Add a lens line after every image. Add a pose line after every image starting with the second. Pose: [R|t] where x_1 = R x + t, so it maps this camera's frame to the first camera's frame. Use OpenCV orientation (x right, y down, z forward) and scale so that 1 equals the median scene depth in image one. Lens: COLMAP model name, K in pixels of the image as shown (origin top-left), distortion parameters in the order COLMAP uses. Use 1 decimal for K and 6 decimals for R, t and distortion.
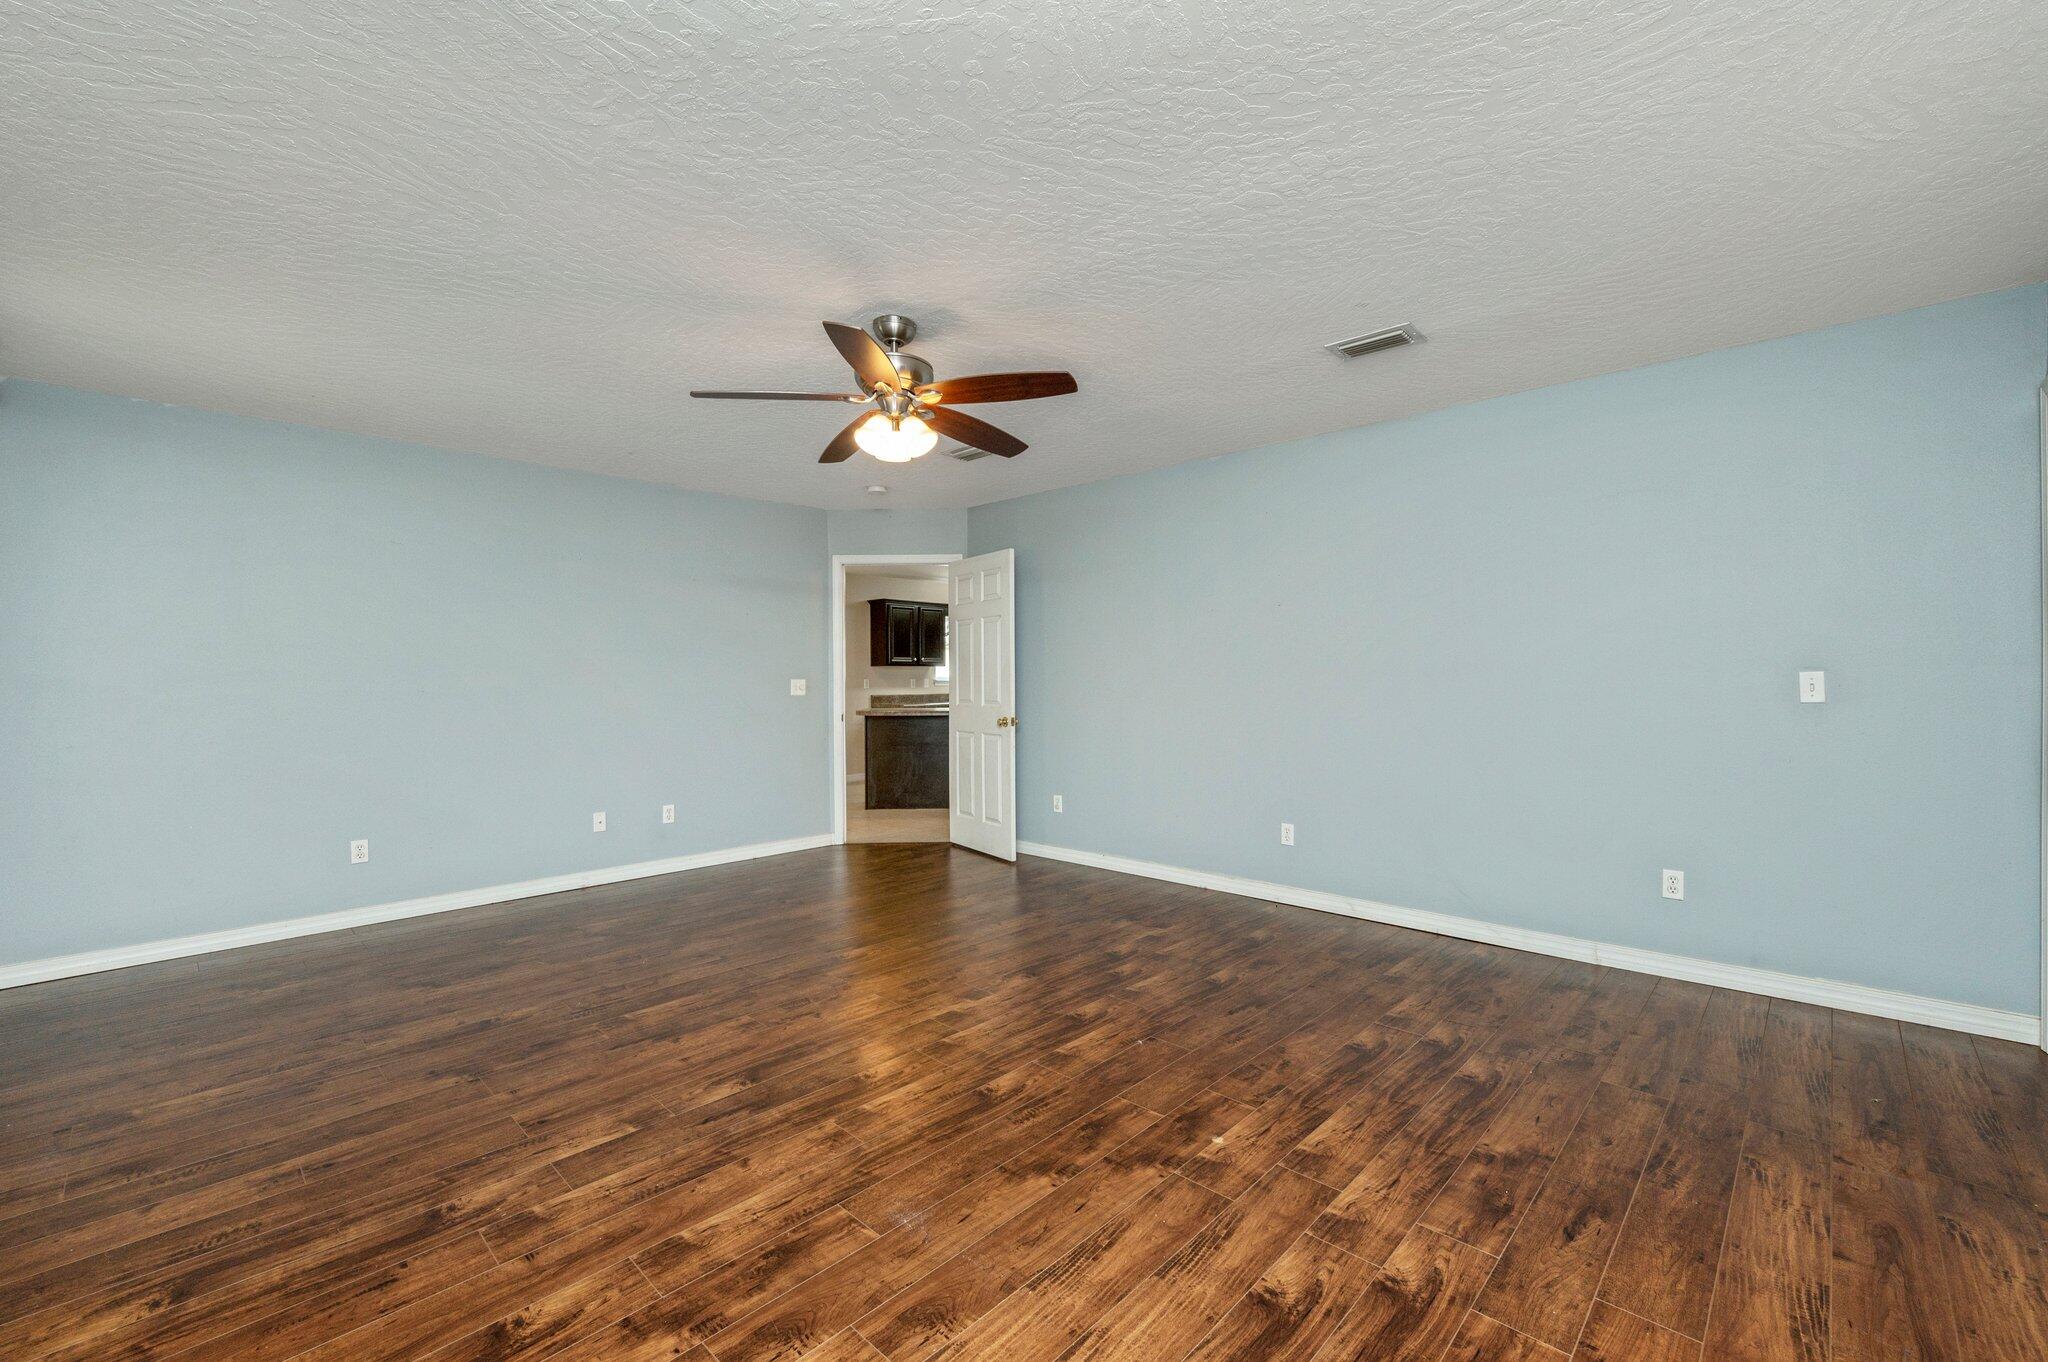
lens RADIAL K [[838.5, 0, 1028.0], [0, 838.5, 690.7], [0, 0, 1]] dist [-0.004173, 0.000245]
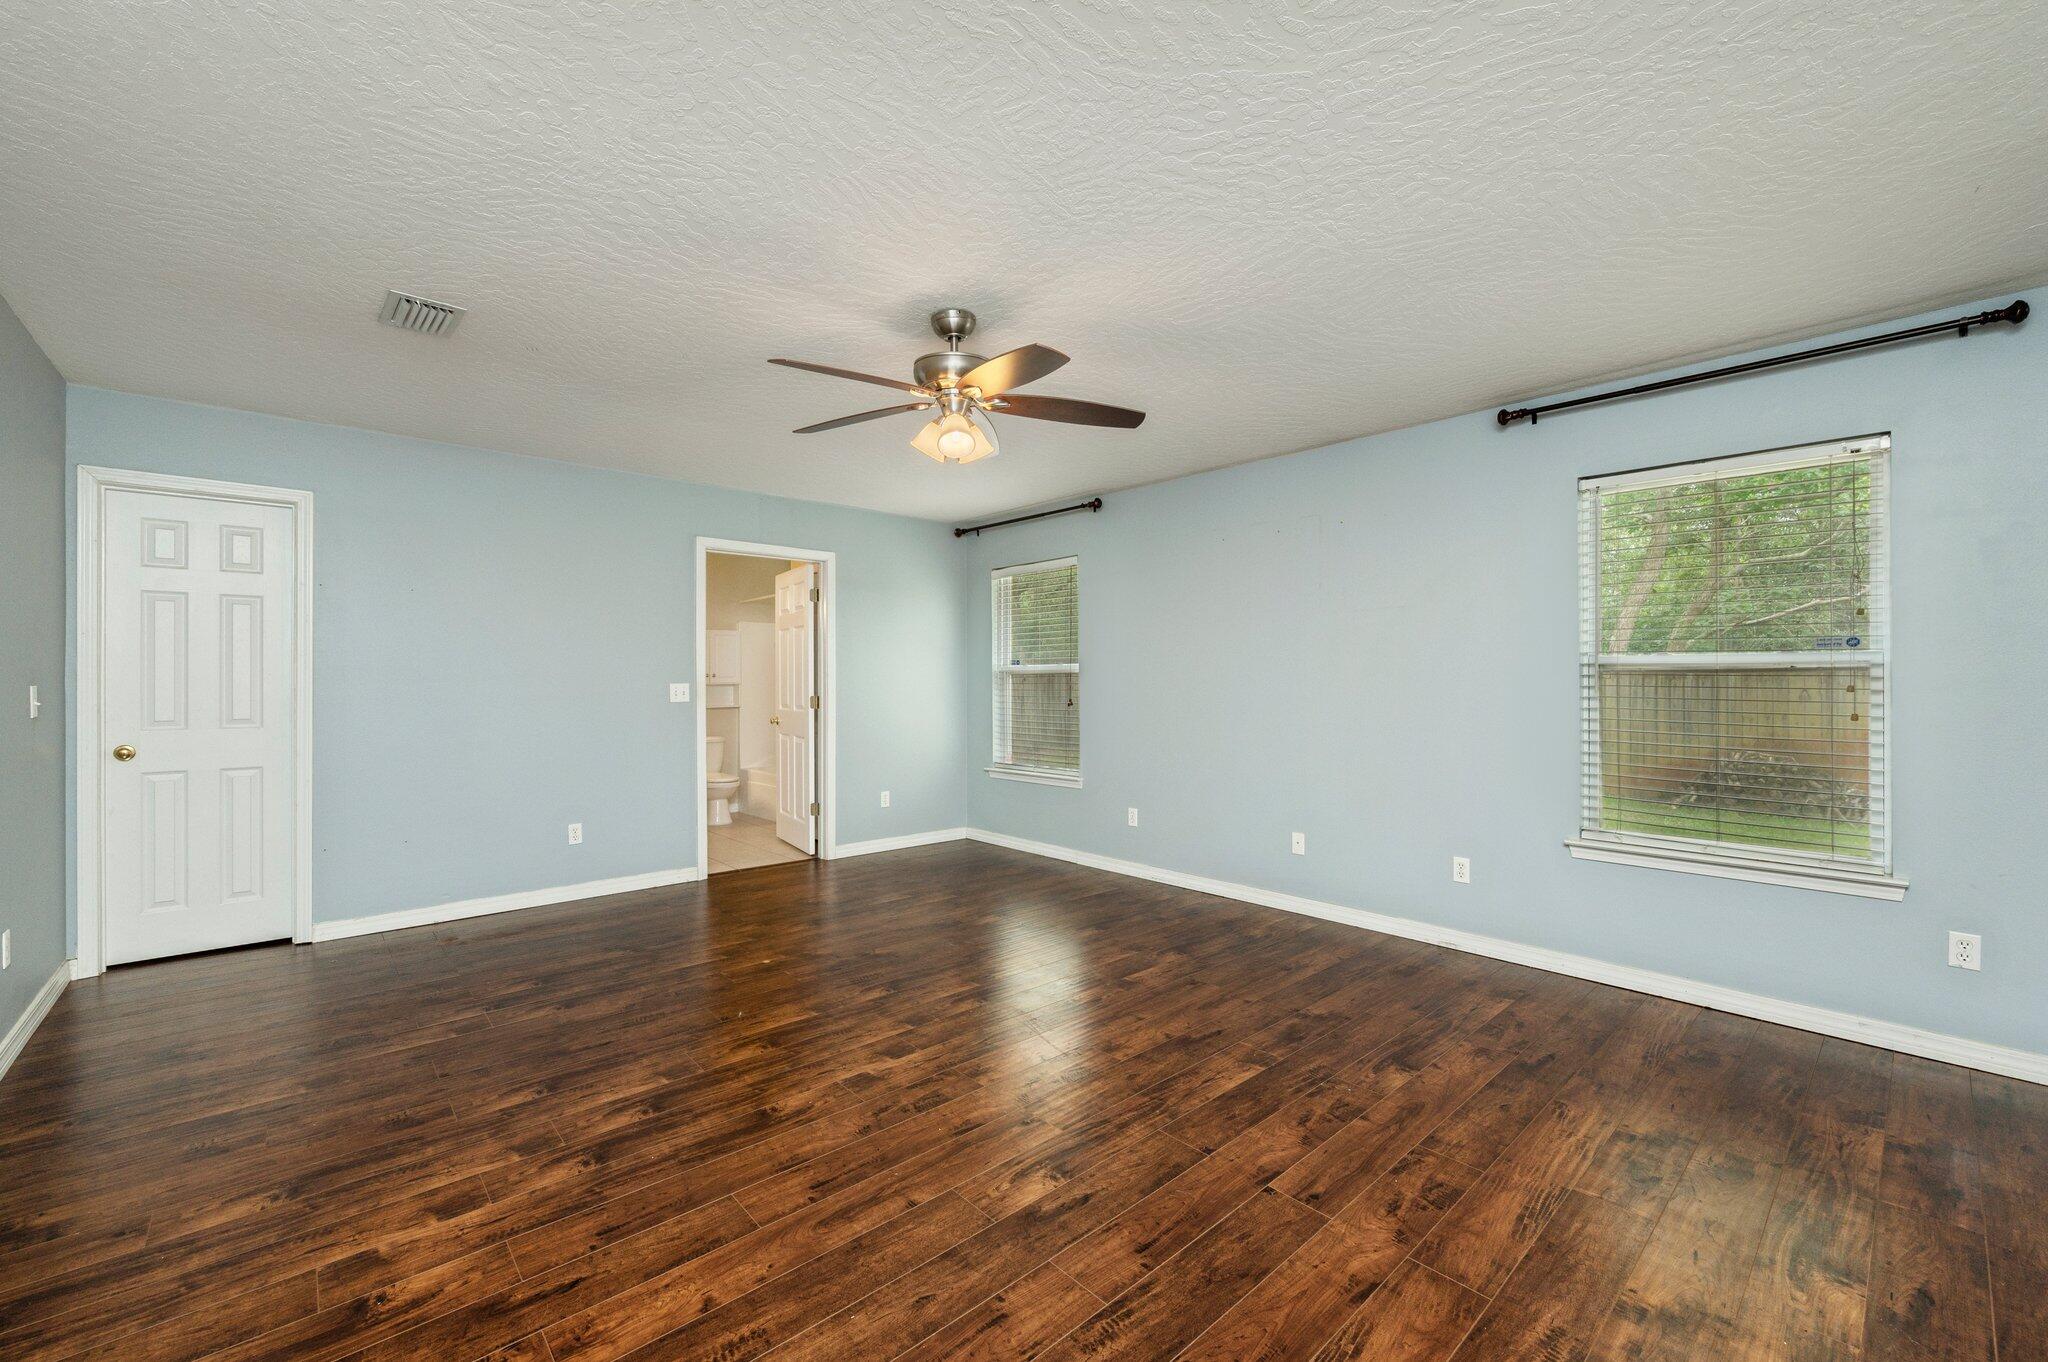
lens RADIAL K [[828.4, 0, 1025.6], [0, 828.4, 672.8], [0, 0, 1]] dist [-0.002804, -0.000083]
pose [[-0.997776, 0.008159, 0.066148, -0.358647], [0.008392, 0.999959, 0.003257, -0.040948], [-0.066119, 0.003805, -0.997805, 2.303030]]
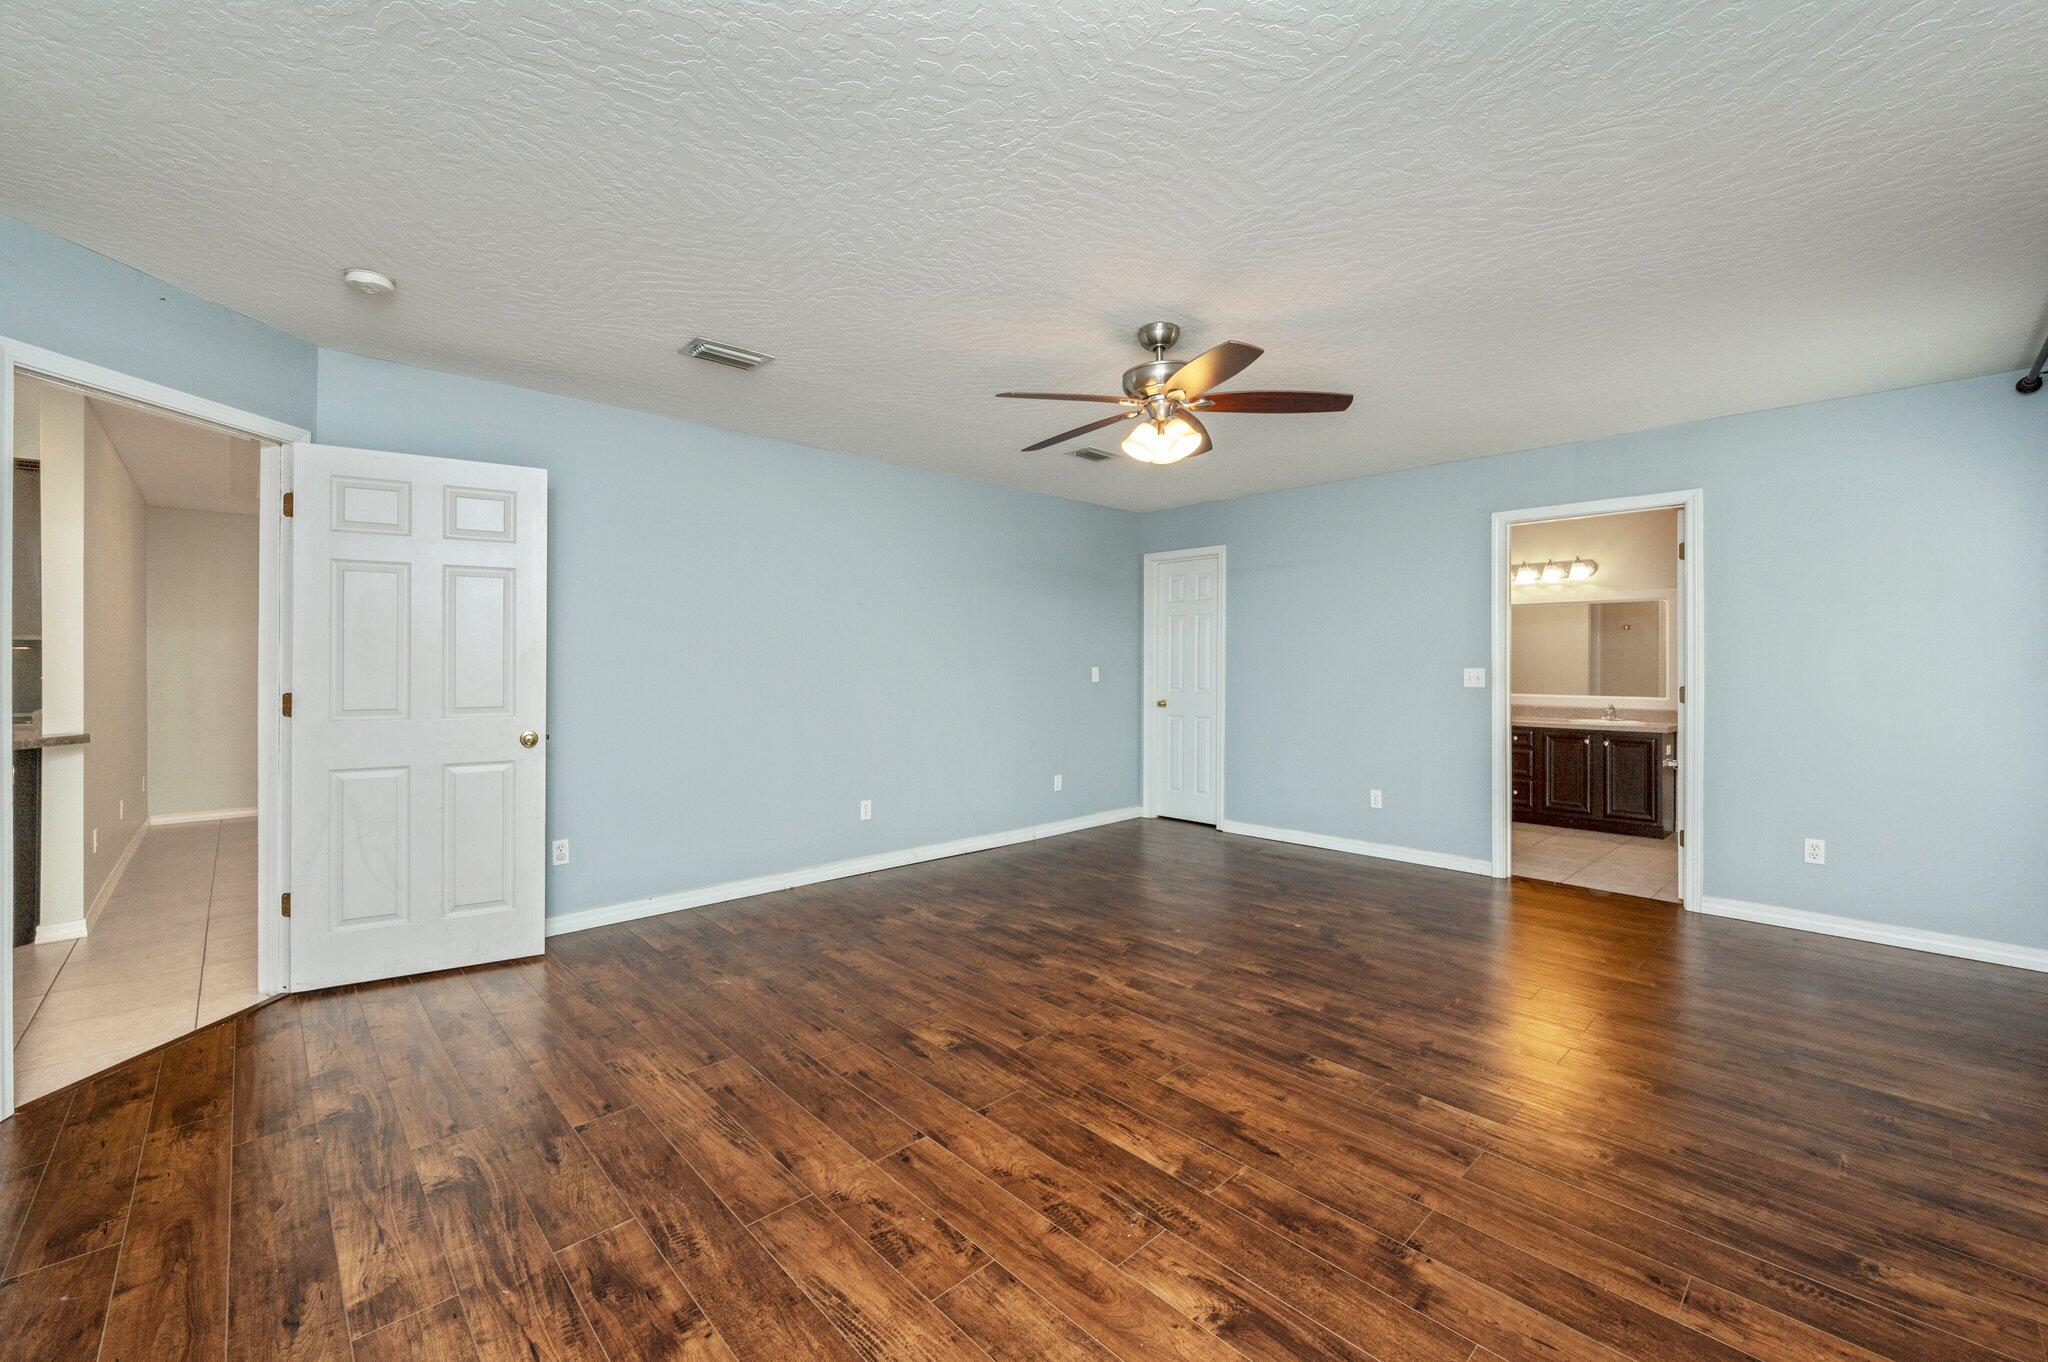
lens RADIAL K [[832.8, 0, 1011.3], [0, 832.8, 665.3], [0, 0, 1]] dist [-0.001822, 0.000234]
pose [[0.055048, 0.006055, 0.998465, -1.420687], [0.012059, 0.999905, -0.006729, -0.022998], [-0.998411, 0.012411, 0.054970, 1.328165]]
